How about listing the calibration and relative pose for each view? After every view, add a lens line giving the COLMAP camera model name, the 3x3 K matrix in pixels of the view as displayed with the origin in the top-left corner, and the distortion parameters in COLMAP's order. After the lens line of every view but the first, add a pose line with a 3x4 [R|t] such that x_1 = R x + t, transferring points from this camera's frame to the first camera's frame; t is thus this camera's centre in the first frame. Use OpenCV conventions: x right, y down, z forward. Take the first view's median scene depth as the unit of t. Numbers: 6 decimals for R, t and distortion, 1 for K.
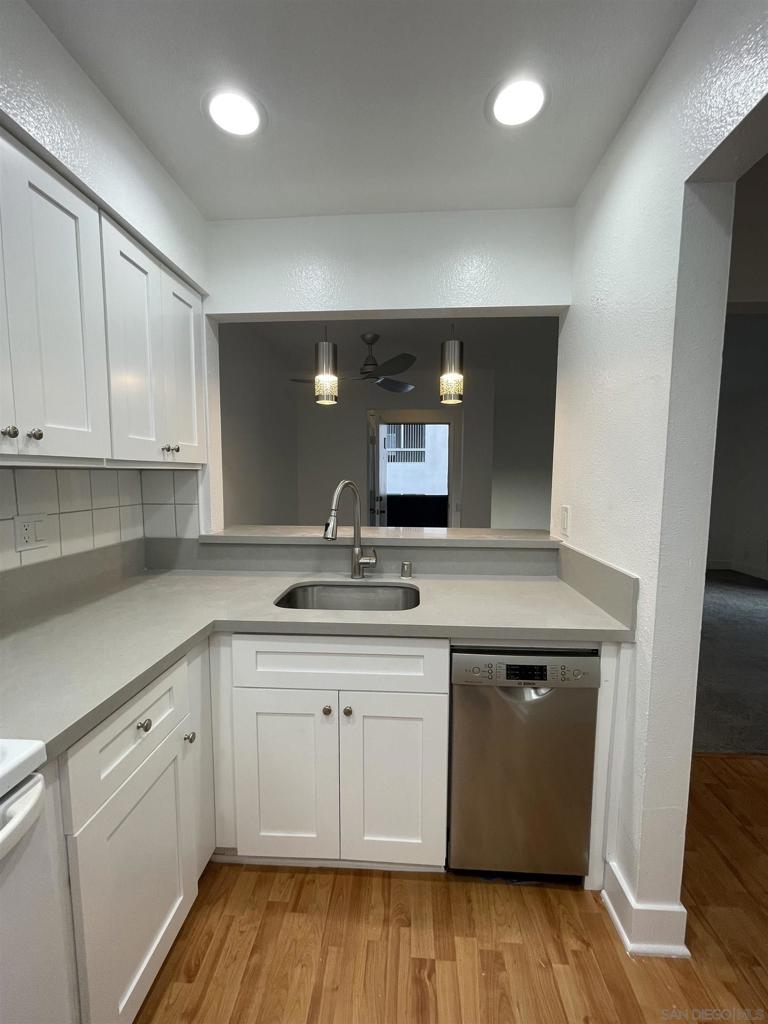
lens RADIAL K [[410.6, 0, 388.6], [0, 410.6, 512.1], [0, 0, 1]] dist [-0.010731, 0.000285]
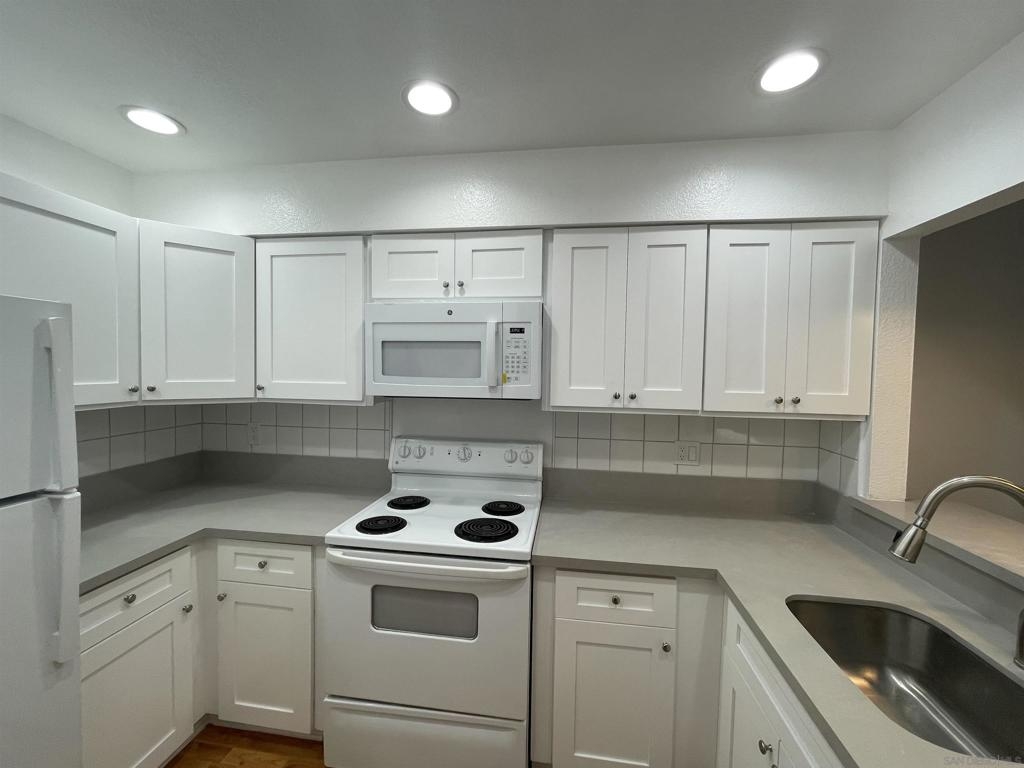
lens RADIAL K [[410.6, 0, 511.4], [0, 410.6, 383.3], [0, 0, 1]] dist [-0.010731, 0.000285]
pose [[-0.082956, 0.035559, -0.995919, 0.510284], [-0.113773, 0.992491, 0.044914, -0.157893], [0.990037, 0.117035, -0.078287, 0.381226]]
